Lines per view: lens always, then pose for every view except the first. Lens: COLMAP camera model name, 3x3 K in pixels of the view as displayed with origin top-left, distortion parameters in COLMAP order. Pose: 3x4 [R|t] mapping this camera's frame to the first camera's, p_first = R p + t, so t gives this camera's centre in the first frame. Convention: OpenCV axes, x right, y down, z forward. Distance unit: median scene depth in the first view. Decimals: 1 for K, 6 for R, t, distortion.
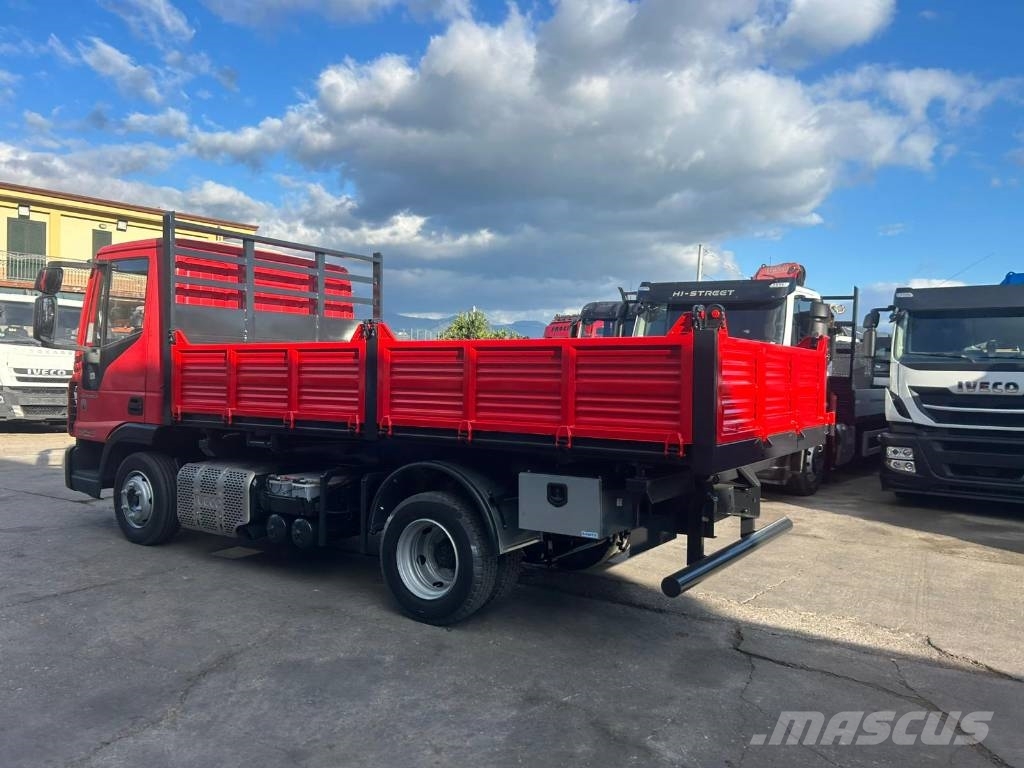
lens RADIAL K [[775.7, 0, 518.3], [0, 775.7, 391.6], [0, 0, 1]] dist [0.062490, -0.060759]
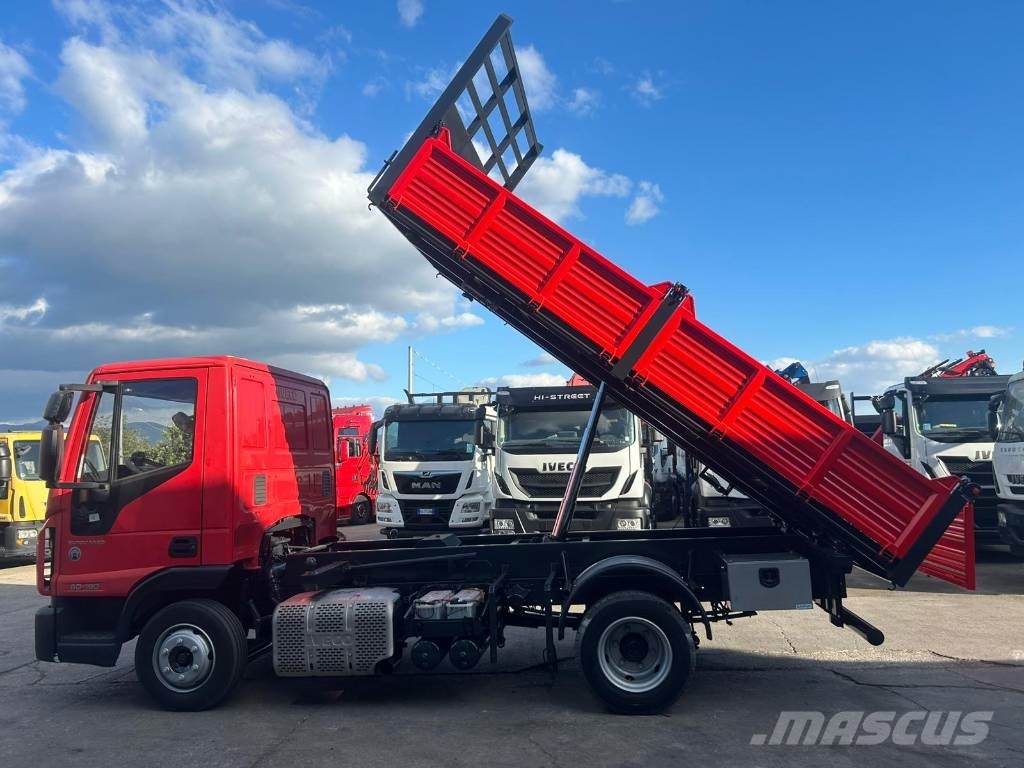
lens RADIAL K [[775.3, 0, 518.8], [0, 775.3, 388.5], [0, 0, 1]] dist [0.047958, -0.046887]
pose [[0.894549, -0.019305, 0.446552, -0.349511], [0.074868, 0.991423, -0.107118, -0.023197], [-0.440654, 0.129255, 0.888323, 0.024084]]
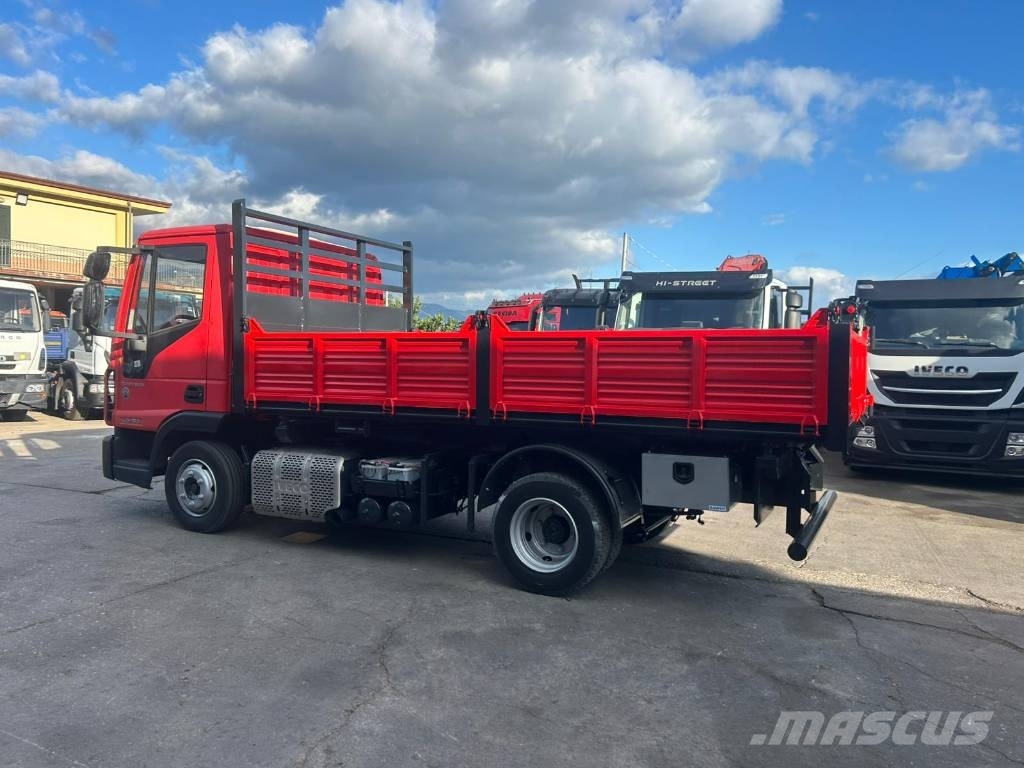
lens RADIAL K [[775.7, 0, 518.3], [0, 775.7, 391.6], [0, 0, 1]] dist [0.062490, -0.060759]
pose [[0.991468, -0.007239, 0.130146, -0.135986], [0.004444, 0.999753, 0.021759, -0.002889], [-0.130272, -0.020995, 0.991256, -0.024106]]
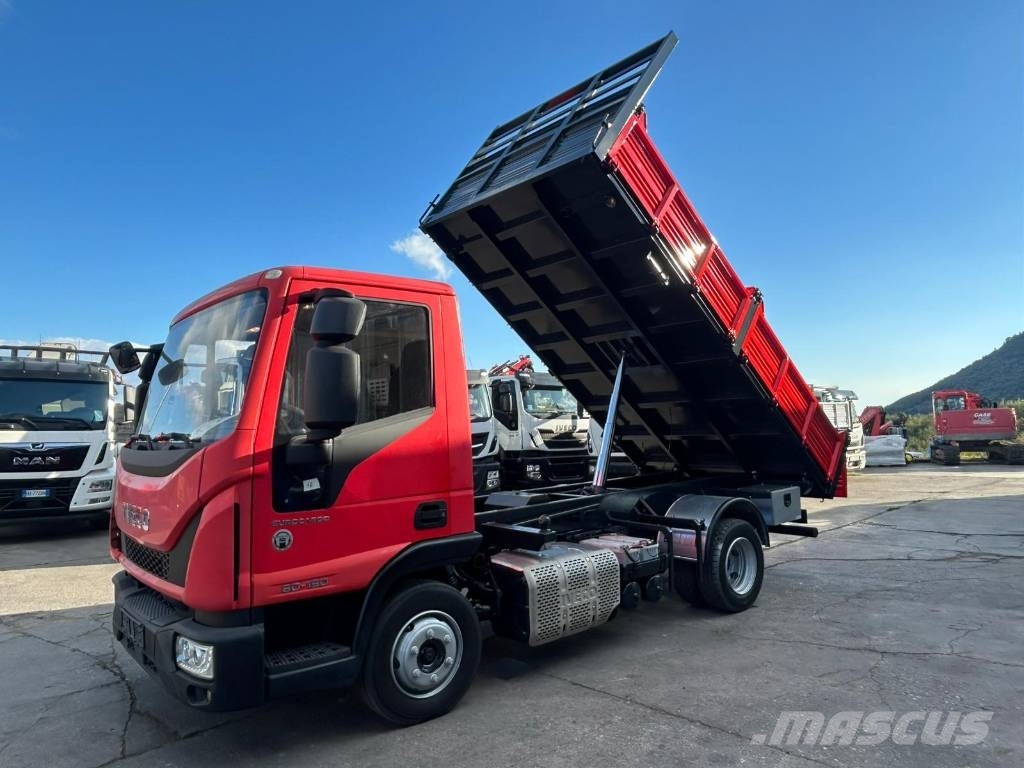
lens RADIAL K [[695.8, 0, 502.3], [0, 695.8, 369.1], [0, 0, 1]] dist [-0.004462, -0.004271]
pose [[0.270980, 0.037780, 0.961843, -0.695821], [0.063555, 0.996347, -0.057041, -0.047096], [-0.960485, 0.076587, 0.267589, 0.493575]]
